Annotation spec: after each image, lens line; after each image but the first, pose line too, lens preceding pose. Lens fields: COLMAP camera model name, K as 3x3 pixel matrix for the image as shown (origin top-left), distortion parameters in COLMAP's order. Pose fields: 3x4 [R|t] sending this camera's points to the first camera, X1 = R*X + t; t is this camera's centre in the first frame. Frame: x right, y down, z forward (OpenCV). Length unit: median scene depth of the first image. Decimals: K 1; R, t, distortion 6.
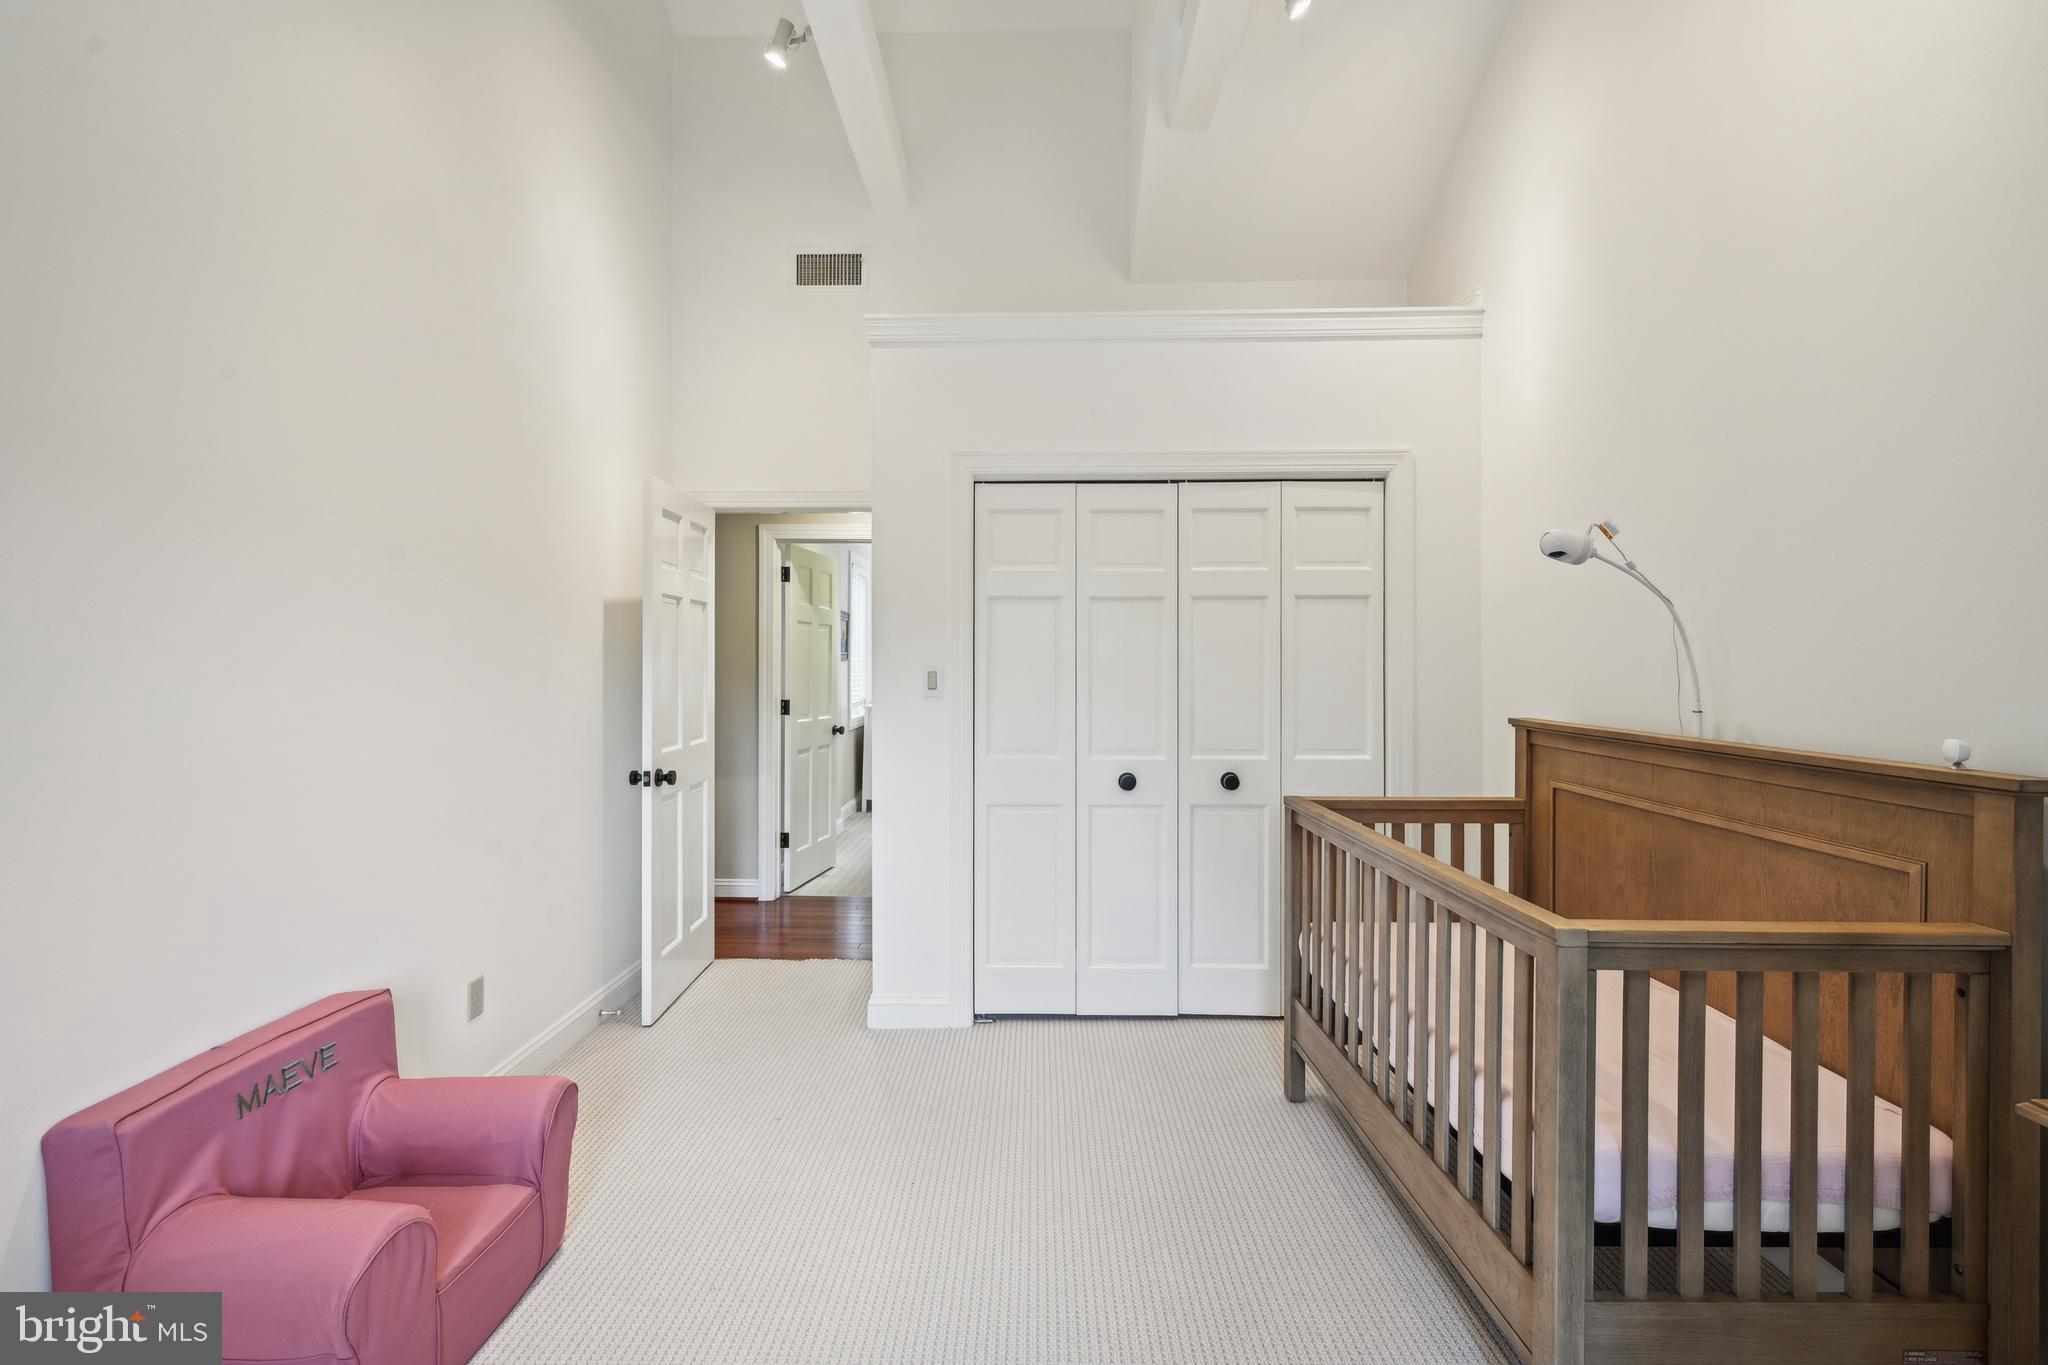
lens RADIAL K [[931.0, 0, 1022.4], [0, 931.0, 676.6], [0, 0, 1]] dist [0.002621, -0.001586]
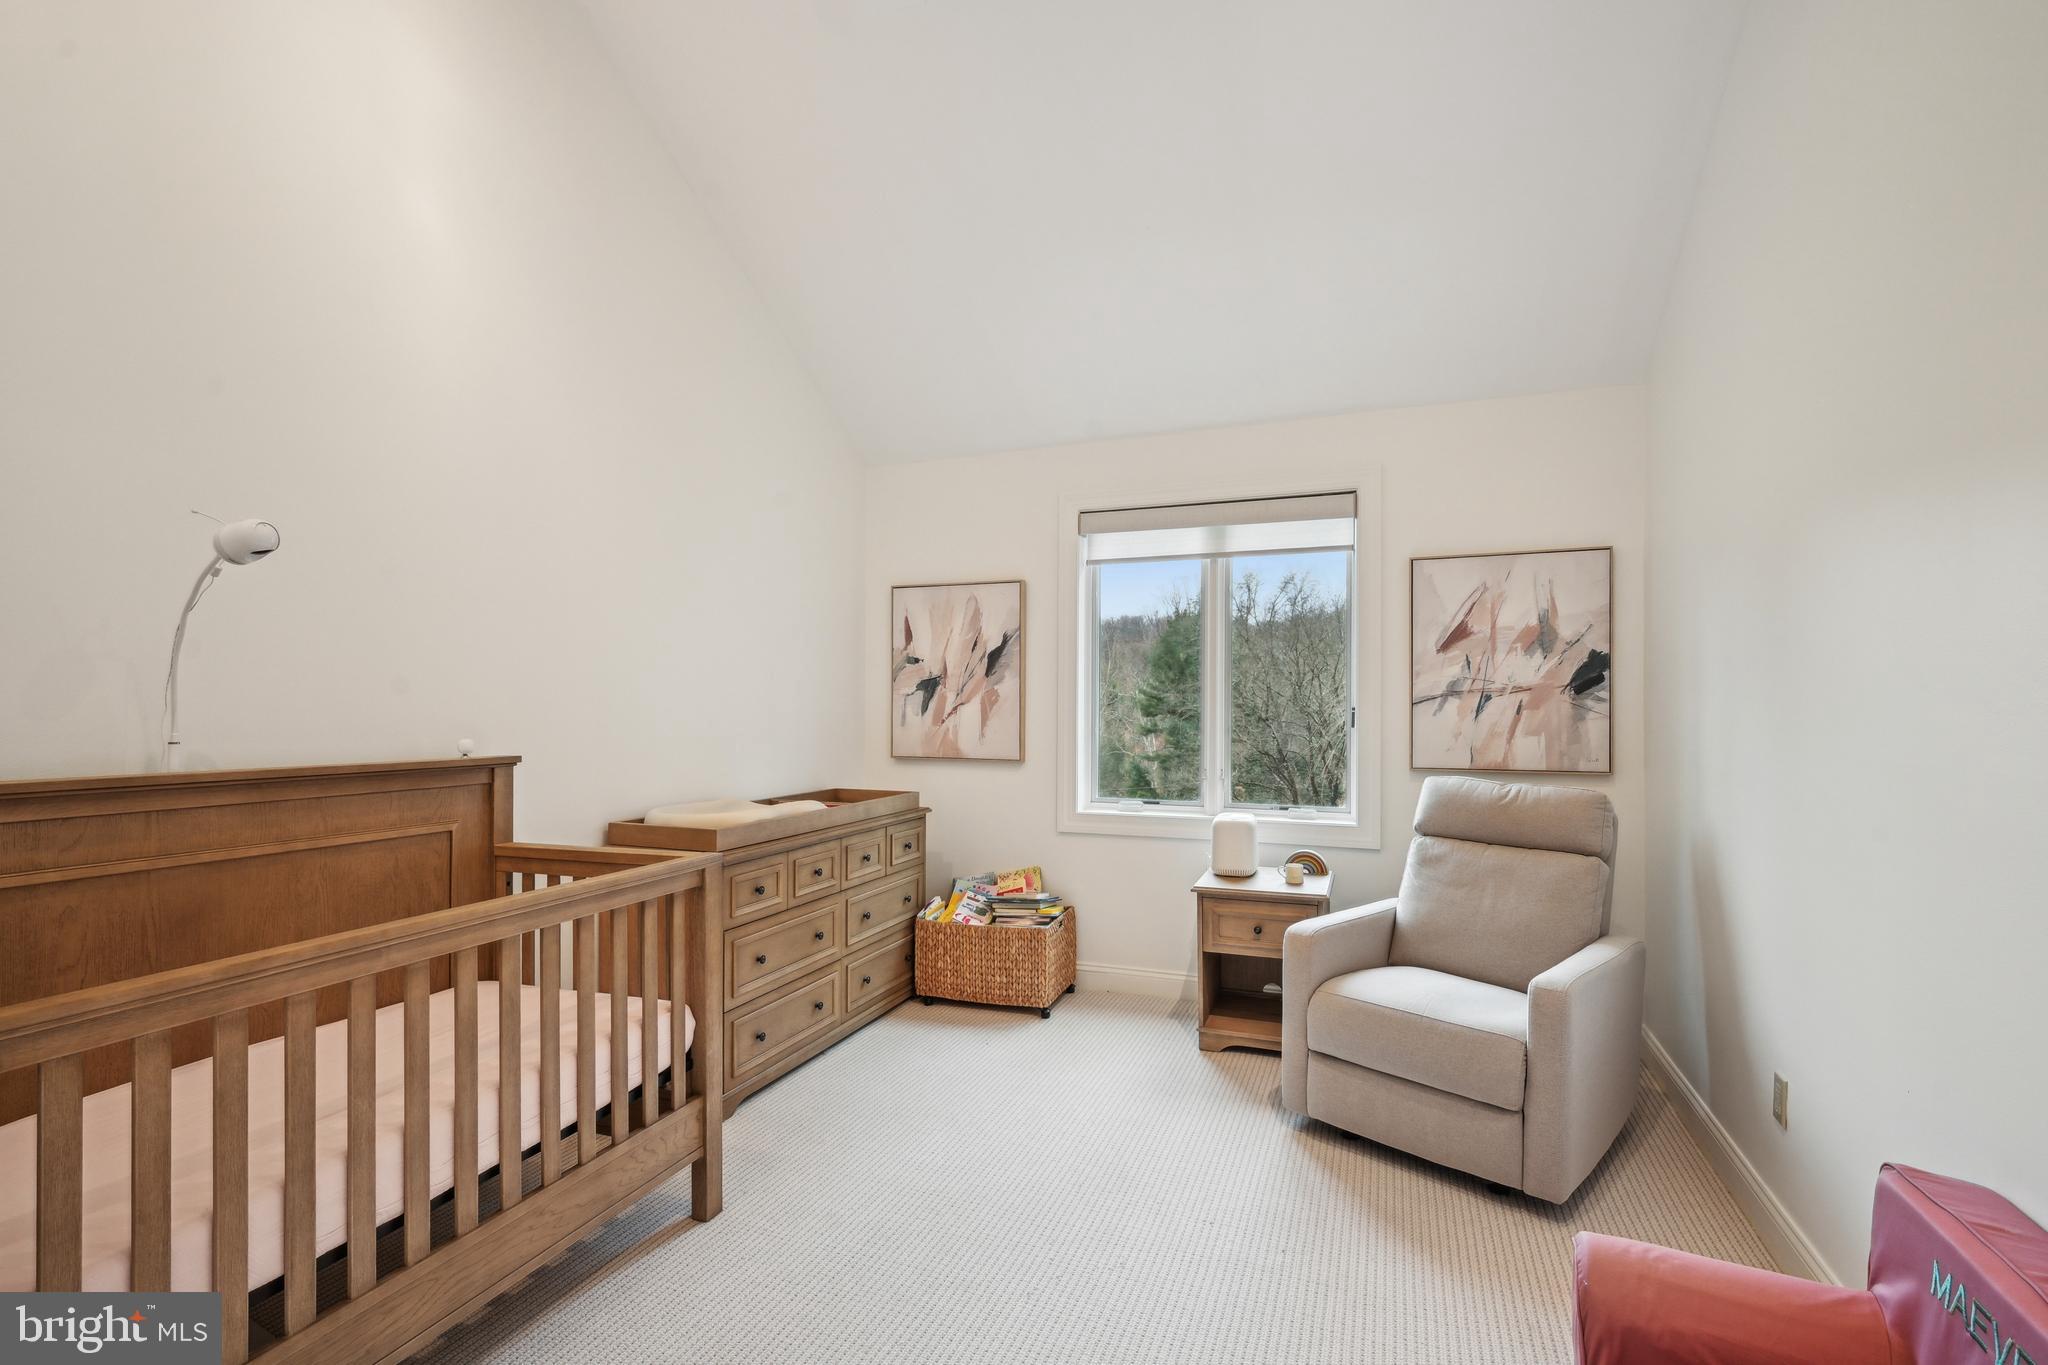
lens RADIAL K [[931.0, 0, 1023.0], [0, 931.0, 693.5], [0, 0, 1]] dist [0.002621, -0.001586]
pose [[-0.929046, -0.002401, 0.369956, -0.380433], [-0.000565, 0.999987, 0.005072, -0.017406], [-0.369964, 0.004503, -0.929035, 1.621404]]
